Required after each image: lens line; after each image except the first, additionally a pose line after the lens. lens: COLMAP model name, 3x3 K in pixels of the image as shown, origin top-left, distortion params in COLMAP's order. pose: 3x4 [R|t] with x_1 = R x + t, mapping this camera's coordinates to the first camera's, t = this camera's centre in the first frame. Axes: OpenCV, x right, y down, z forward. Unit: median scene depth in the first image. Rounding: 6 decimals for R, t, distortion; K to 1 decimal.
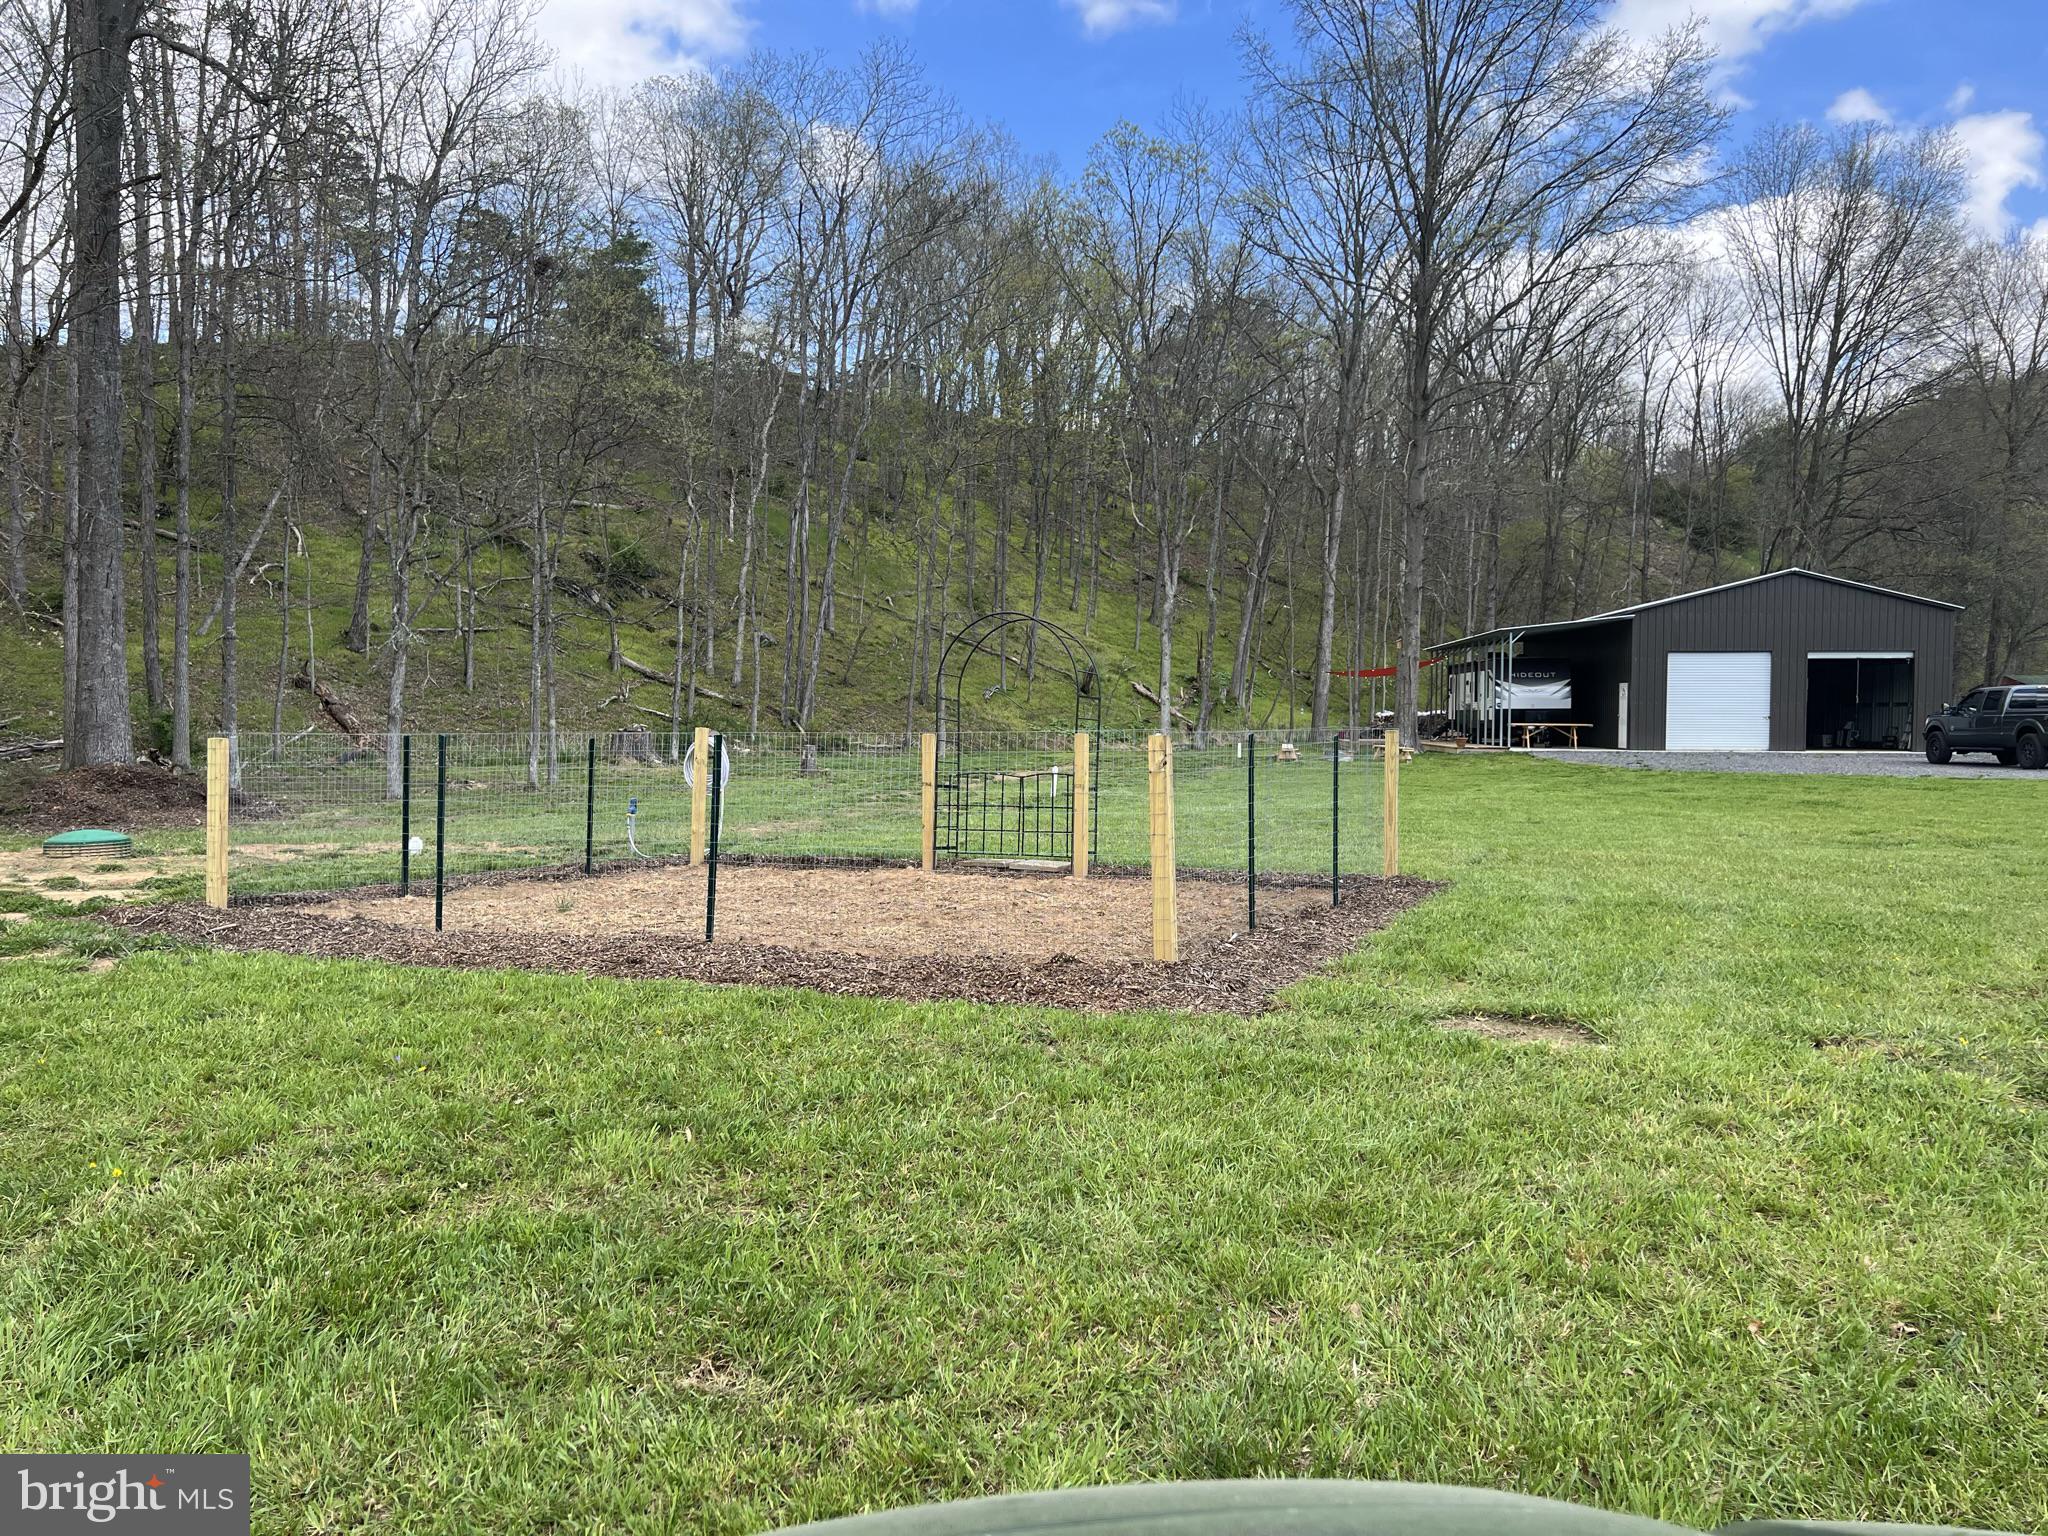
lens RADIAL K [[1522.1, 0, 1024.8], [0, 1522.1, 767.1], [0, 0, 1]] dist [0.061761, -0.068890]
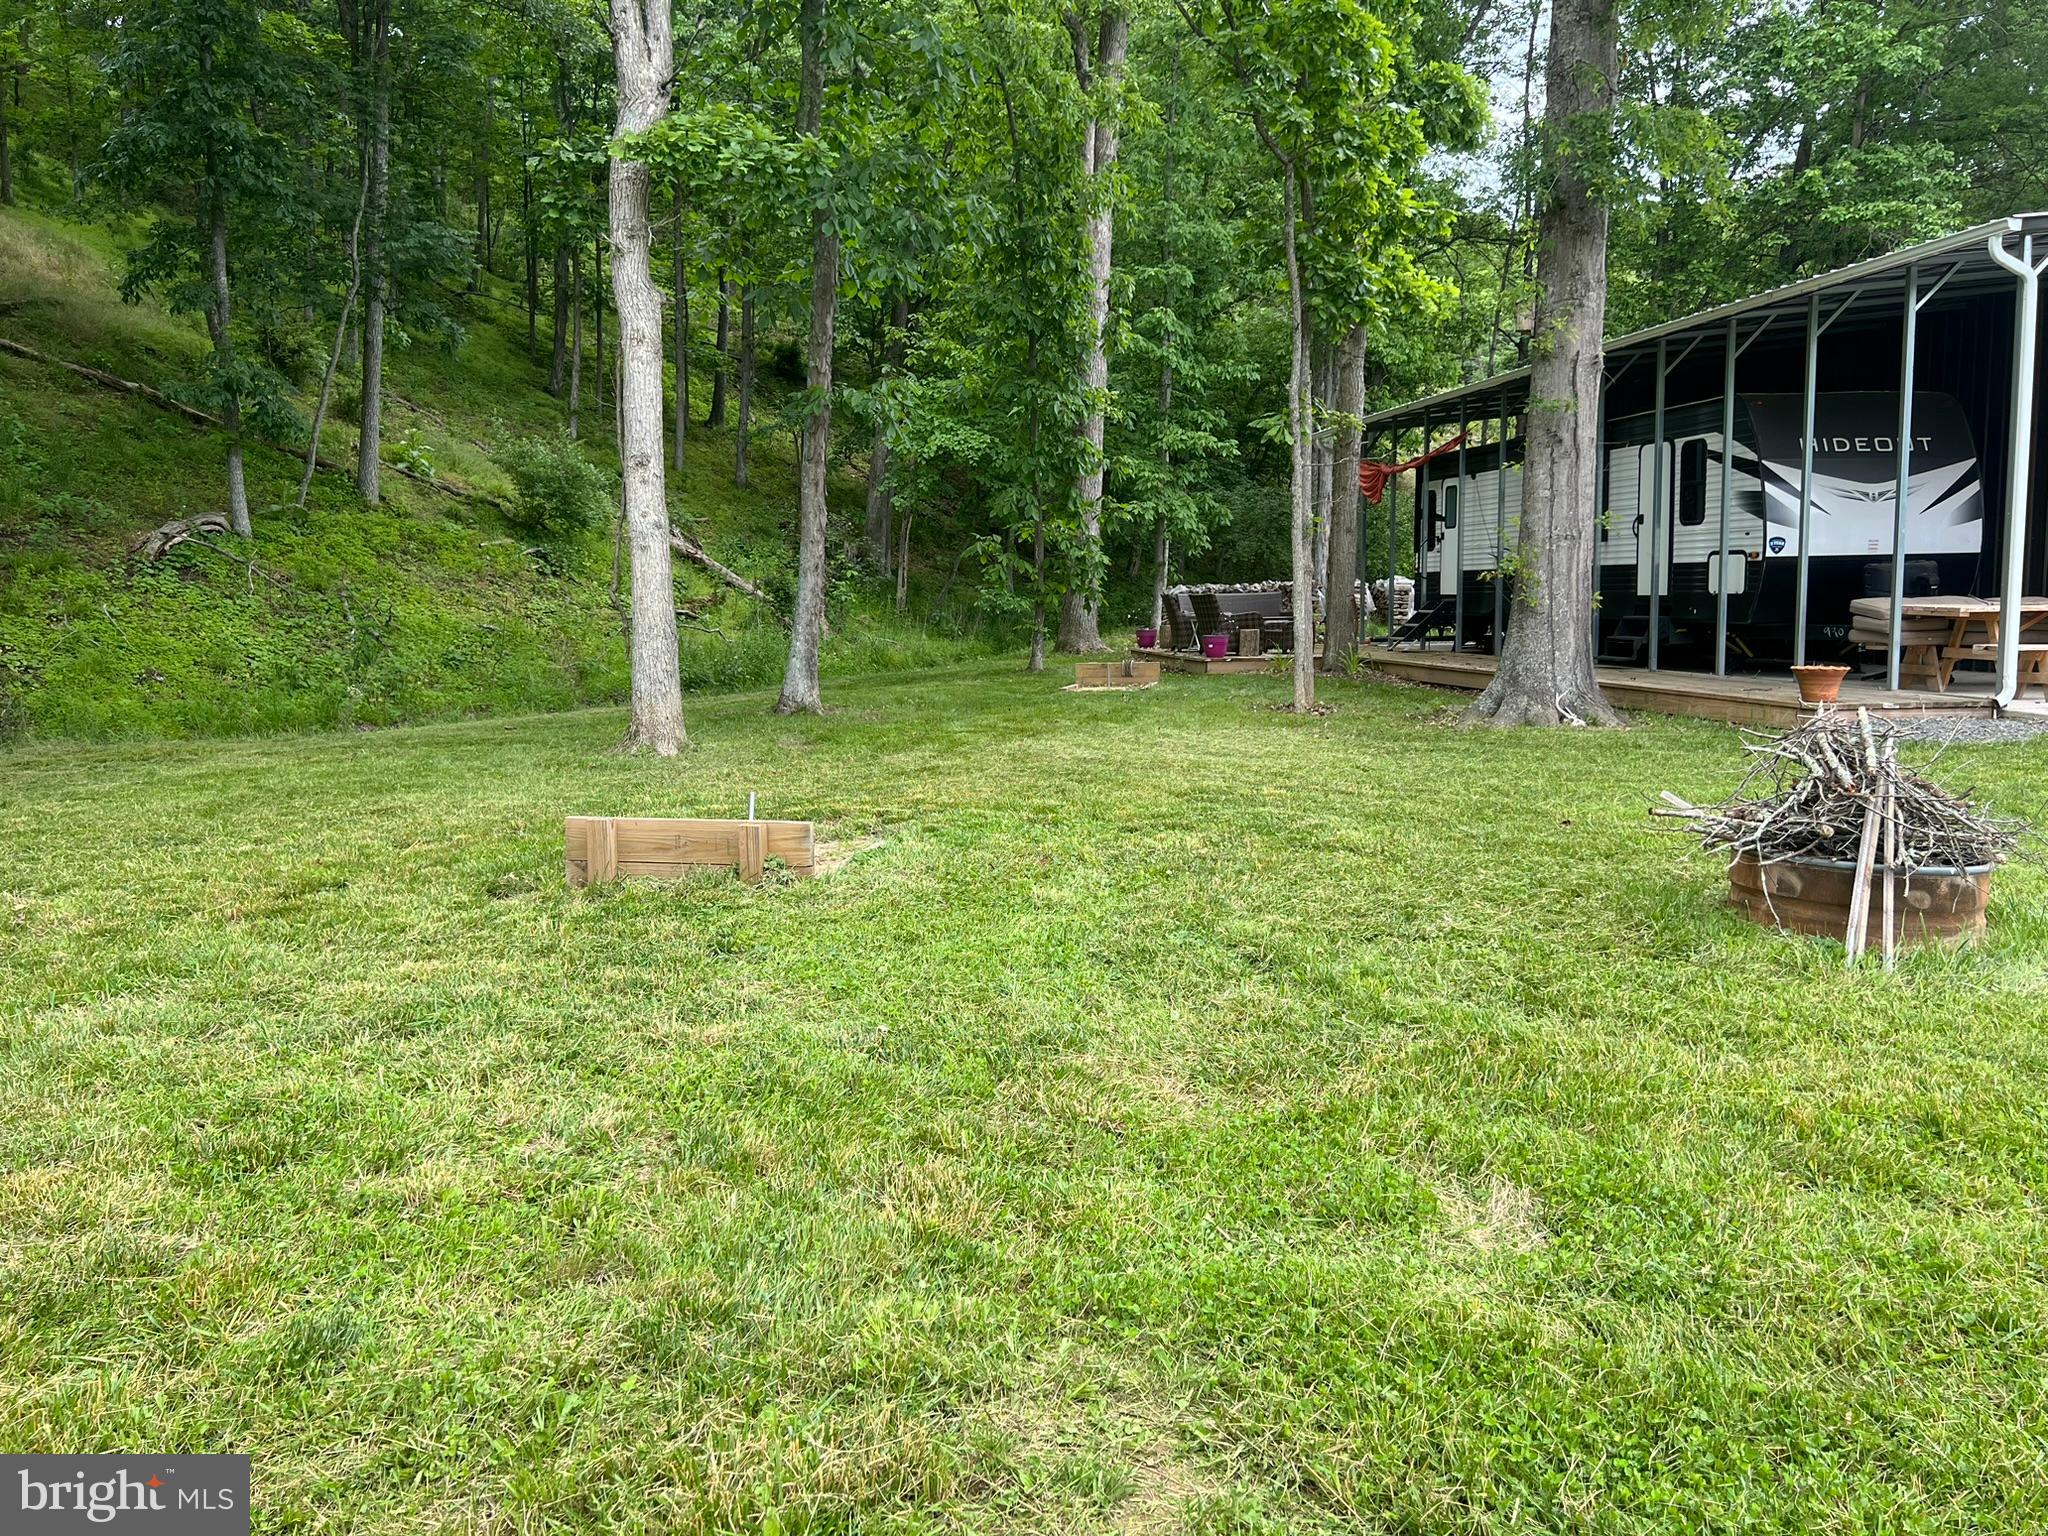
lens RADIAL K [[1522.1, 0, 1031.3], [0, 1522.1, 764.8], [0, 0, 1]] dist [0.061761, -0.068890]
pose [[0.968105, -0.044553, 0.246552, 0.092437], [0.025488, 0.996470, 0.079983, -0.025722], [-0.249245, -0.071148, 0.965823, 0.752324]]
